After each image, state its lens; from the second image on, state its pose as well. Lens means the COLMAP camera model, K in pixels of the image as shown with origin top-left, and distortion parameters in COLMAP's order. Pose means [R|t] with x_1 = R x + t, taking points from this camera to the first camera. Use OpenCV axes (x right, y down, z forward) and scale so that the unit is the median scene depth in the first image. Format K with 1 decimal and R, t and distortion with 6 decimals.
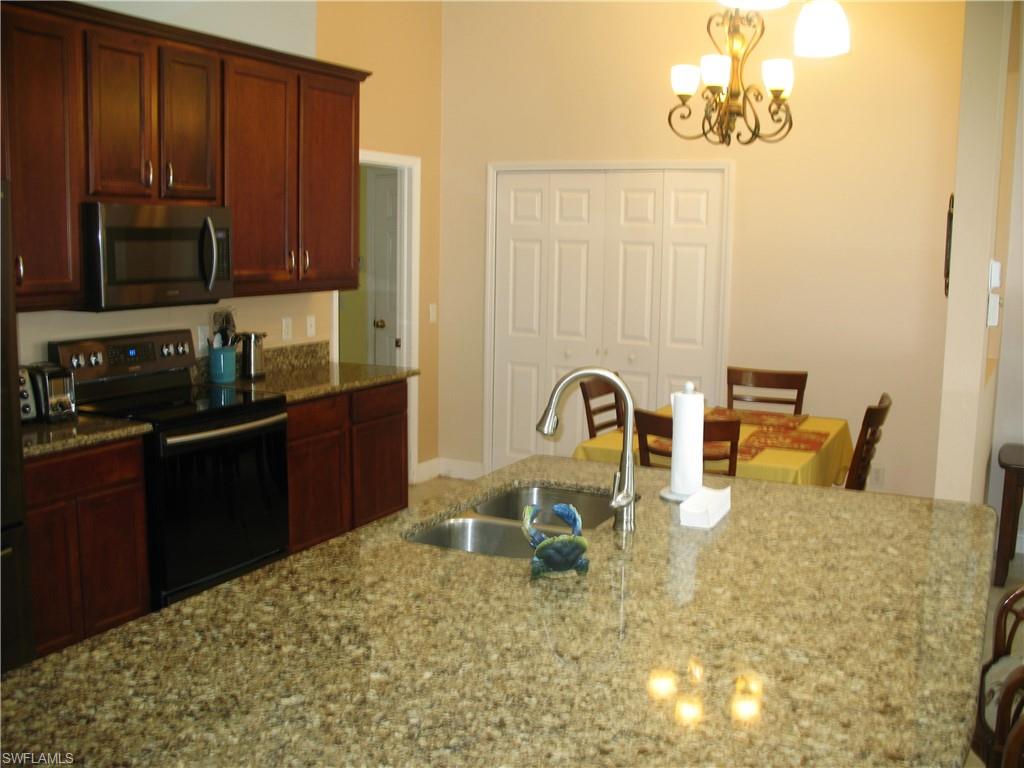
lens RADIAL K [[1040.5, 0, 512.0], [0, 1040.5, 384.0], [0, 0, 1]] dist [-0.166175, -0.021897]
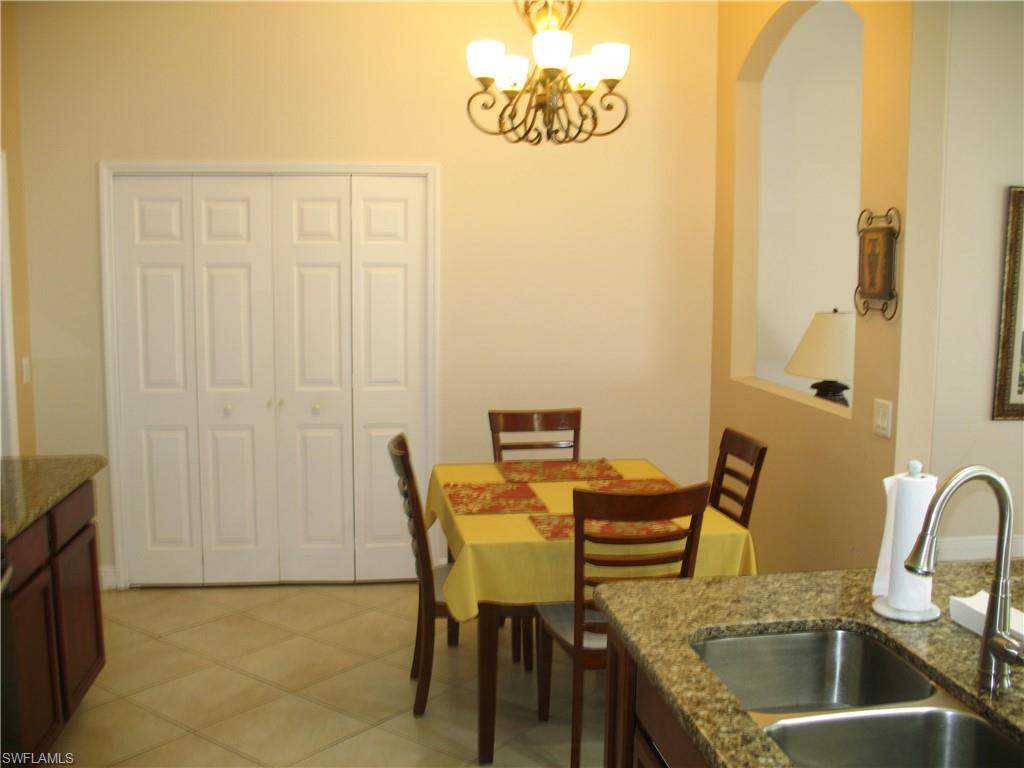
lens RADIAL K [[1040.5, 0, 512.0], [0, 1040.5, 384.0], [0, 0, 1]] dist [-0.166175, -0.021897]
pose [[0.815788, -0.083612, 0.572276, -0.228732], [0.089811, 0.995806, 0.017465, -0.046083], [-0.571336, 0.037149, 0.819875, 0.269312]]
